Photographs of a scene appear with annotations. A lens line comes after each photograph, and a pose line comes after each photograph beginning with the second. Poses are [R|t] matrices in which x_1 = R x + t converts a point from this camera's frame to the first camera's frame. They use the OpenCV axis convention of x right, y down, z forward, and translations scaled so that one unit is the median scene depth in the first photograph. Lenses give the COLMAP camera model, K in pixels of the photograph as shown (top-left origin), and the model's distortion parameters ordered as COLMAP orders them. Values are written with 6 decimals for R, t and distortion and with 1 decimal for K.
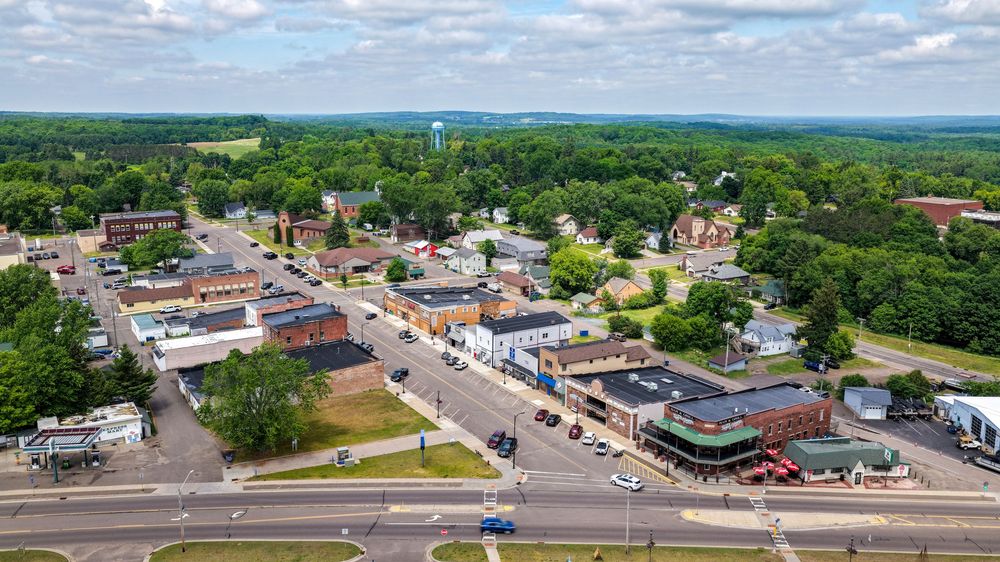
lens RADIAL K [[834.2, 0, 500.0], [0, 834.2, 281.0], [0, 0, 1]] dist [-0.002016, 0.017980]
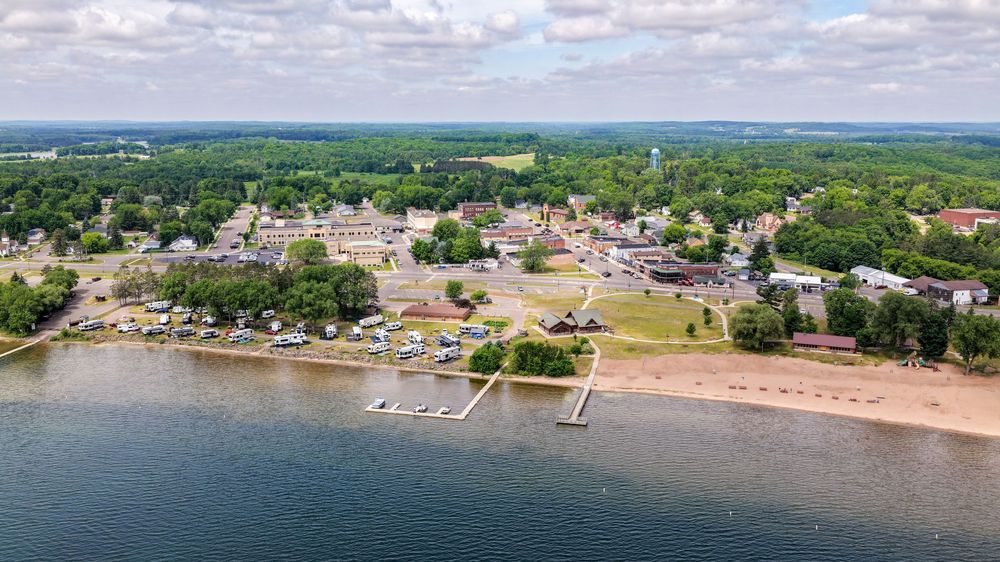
lens RADIAL K [[834.2, 0, 500.0], [0, 834.2, 281.0], [0, 0, 1]] dist [-0.002016, 0.017980]
pose [[0.950899, 0.055512, -0.304483, 0.430155], [-0.057989, 0.998317, 0.000909, 0.177436], [0.304021, 0.016792, 0.952517, -1.574088]]
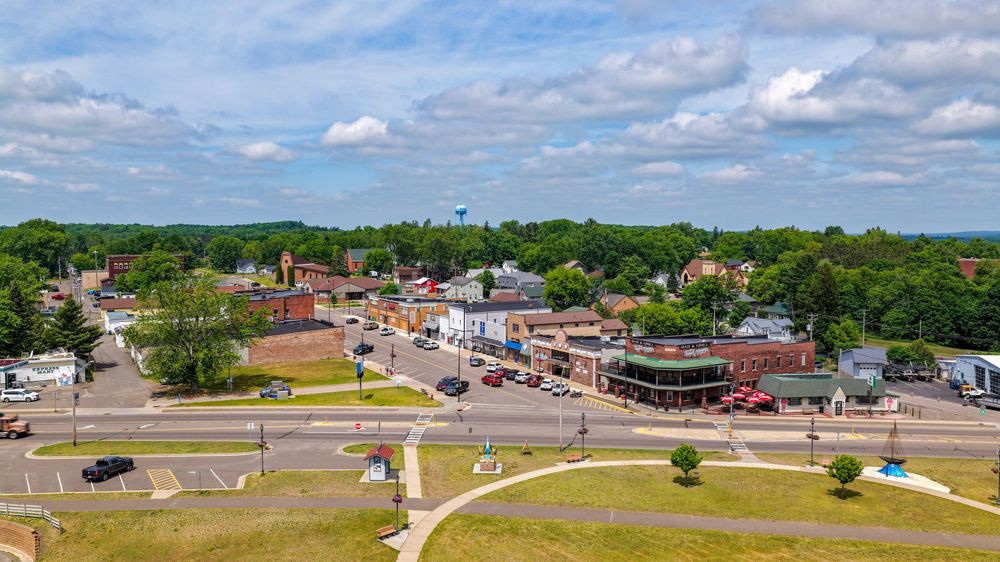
lens RADIAL K [[834.2, 0, 500.0], [0, 834.2, 281.0], [0, 0, 1]] dist [-0.002016, 0.017980]
pose [[0.998847, -0.002849, -0.047928, 0.073818], [-0.003970, 0.989921, -0.141568, 0.154787], [0.047849, 0.141595, 0.988768, 0.053087]]
